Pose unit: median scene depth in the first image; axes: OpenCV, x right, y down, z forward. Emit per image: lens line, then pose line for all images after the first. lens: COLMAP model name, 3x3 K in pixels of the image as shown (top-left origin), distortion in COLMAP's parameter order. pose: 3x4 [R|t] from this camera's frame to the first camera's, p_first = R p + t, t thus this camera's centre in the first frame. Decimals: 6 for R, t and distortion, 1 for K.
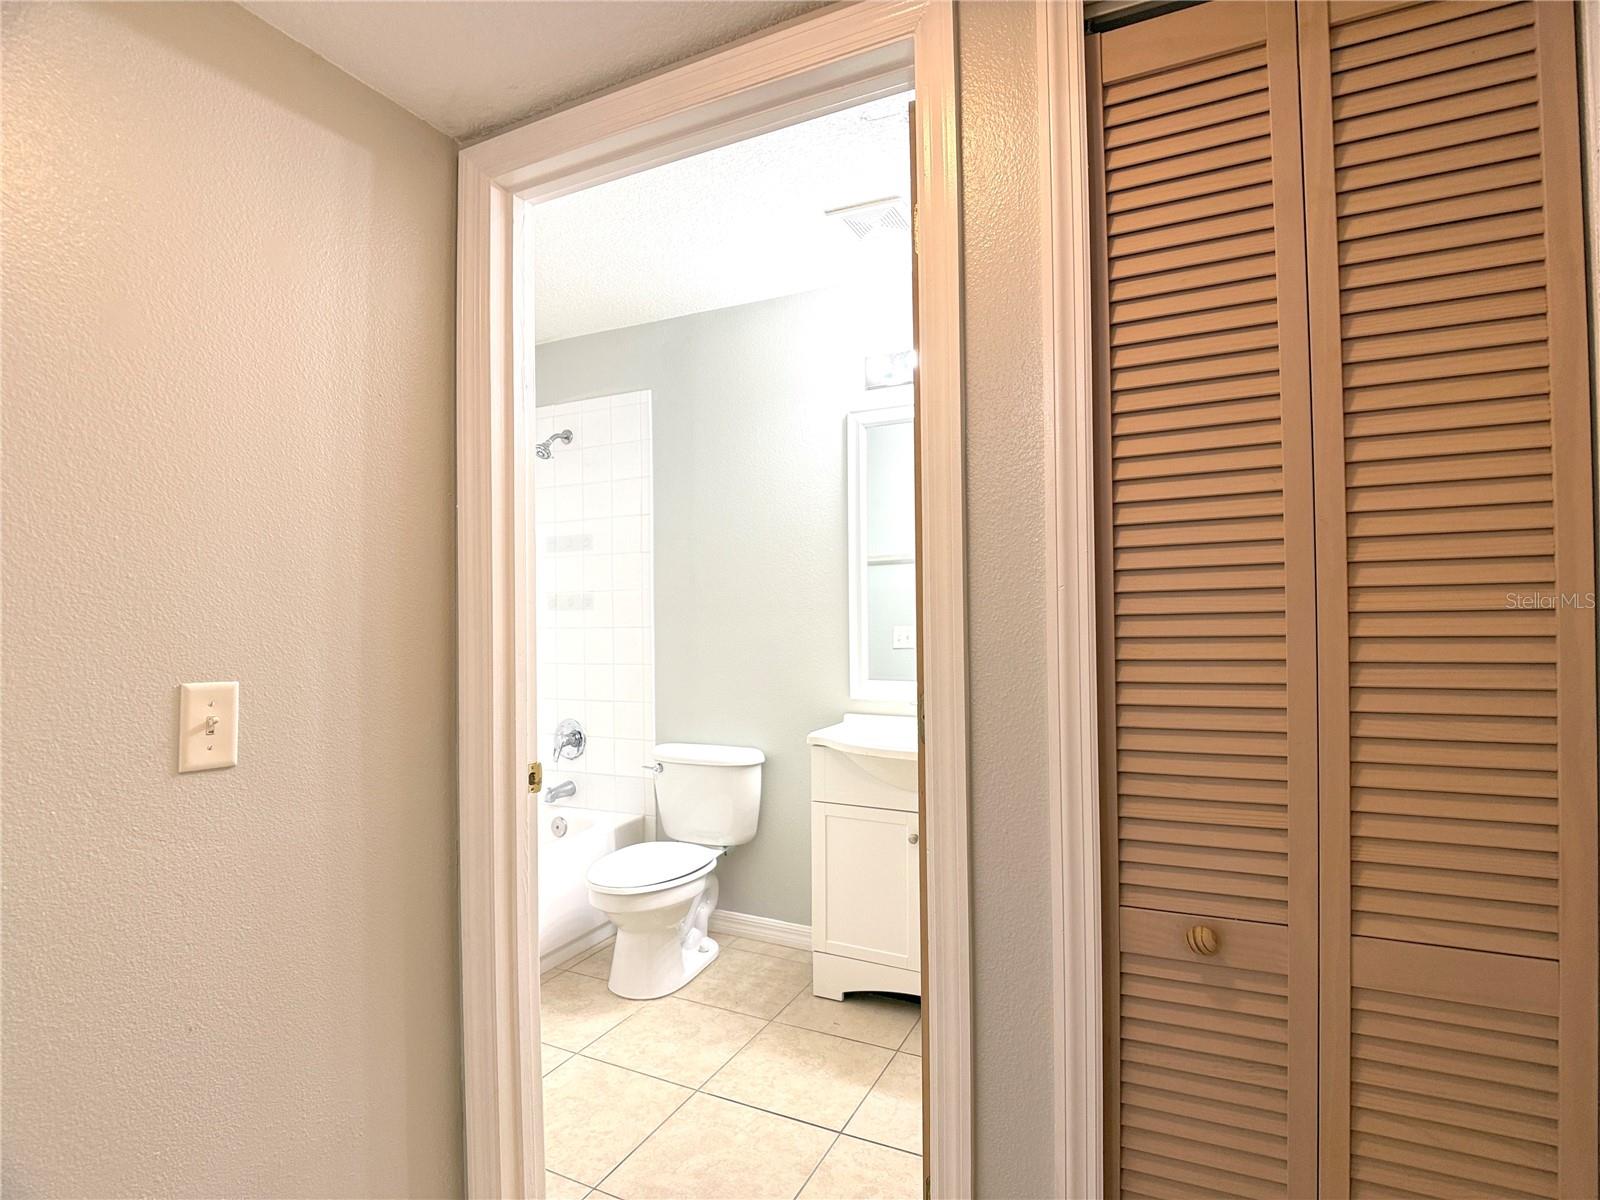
lens RADIAL K [[809.0, 0, 808.2], [0, 809.0, 604.7], [0, 0, 1]] dist [-0.025052, -0.001407]
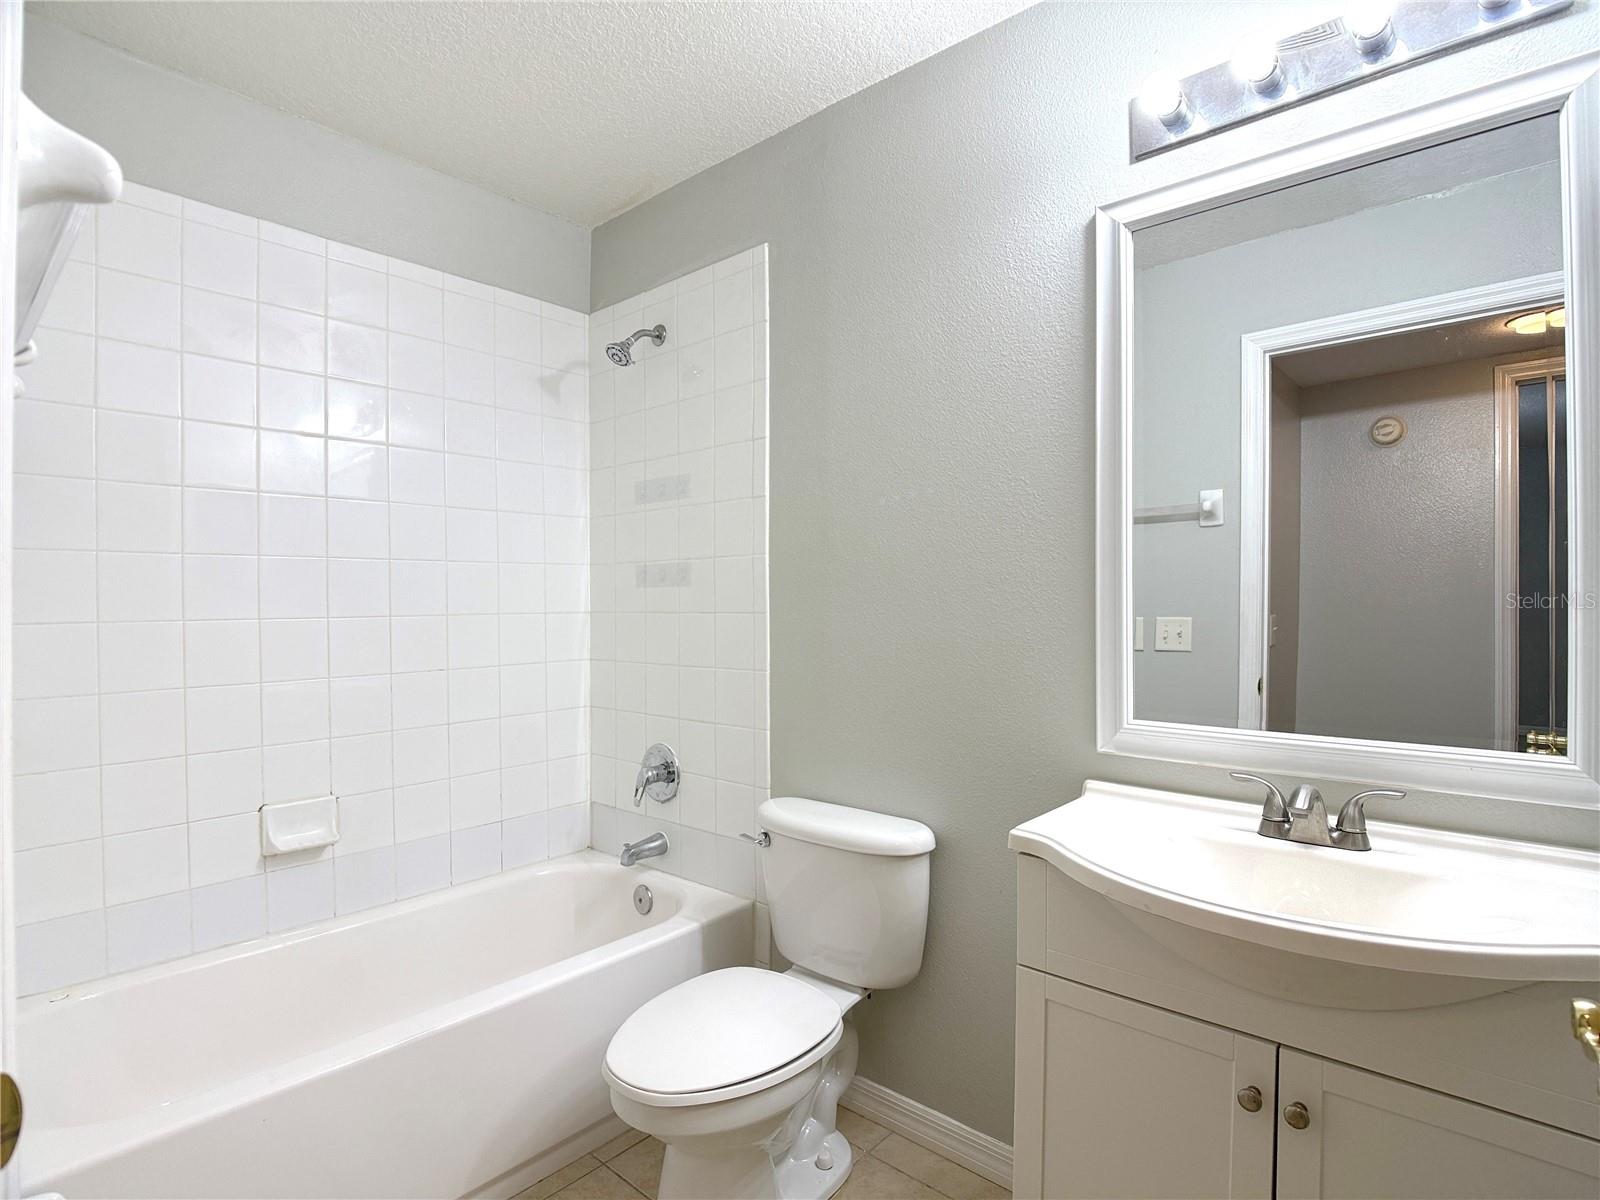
lens RADIAL K [[819.8, 0, 806.8], [0, 819.8, 601.0], [0, 0, 1]] dist [-0.021741, 0.000850]
pose [[0.966320, 0.009756, -0.257160, 0.005548], [-0.006982, 0.999907, 0.011698, 0.011558], [0.257250, -0.009508, 0.966298, 0.409082]]
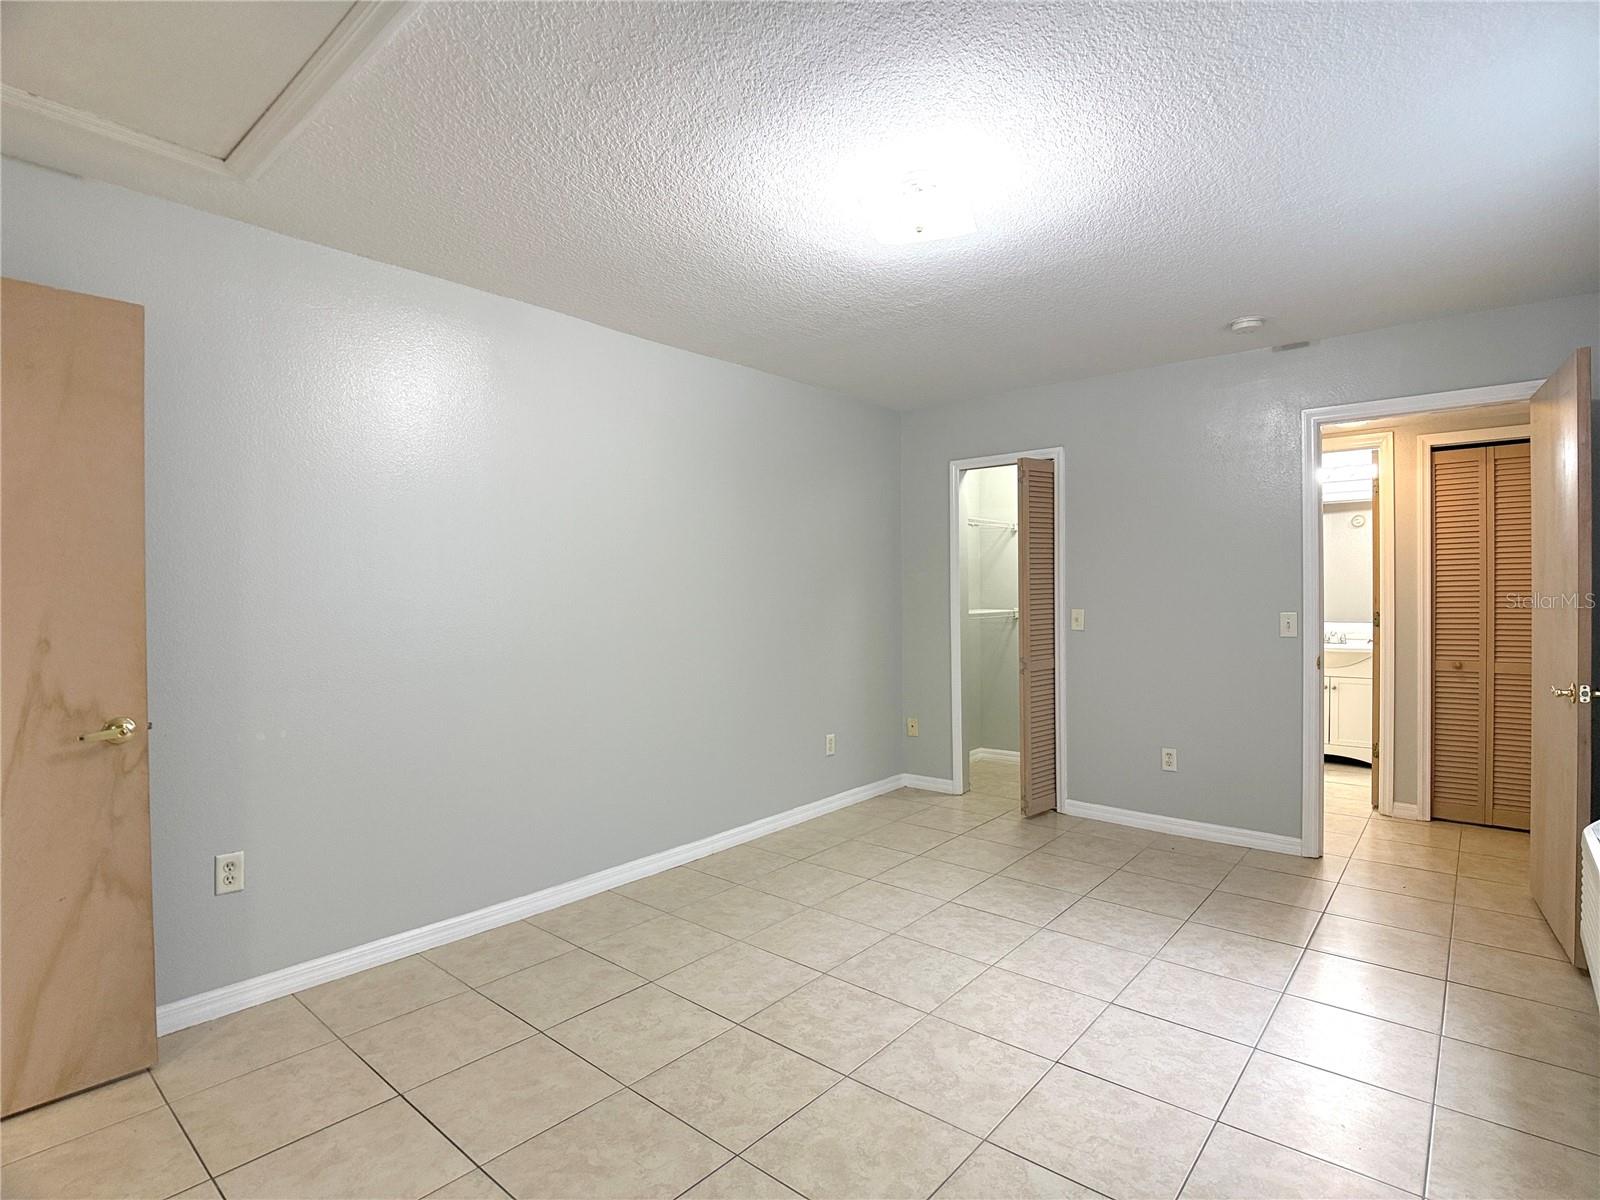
lens RADIAL K [[809.0, 0, 808.2], [0, 809.0, 604.7], [0, 0, 1]] dist [-0.025052, -0.001407]
pose [[0.895268, 0.009086, -0.445436, -0.255055], [-0.000345, 0.999806, 0.019703, 0.000209], [0.445529, -0.017486, 0.895097, -1.517334]]
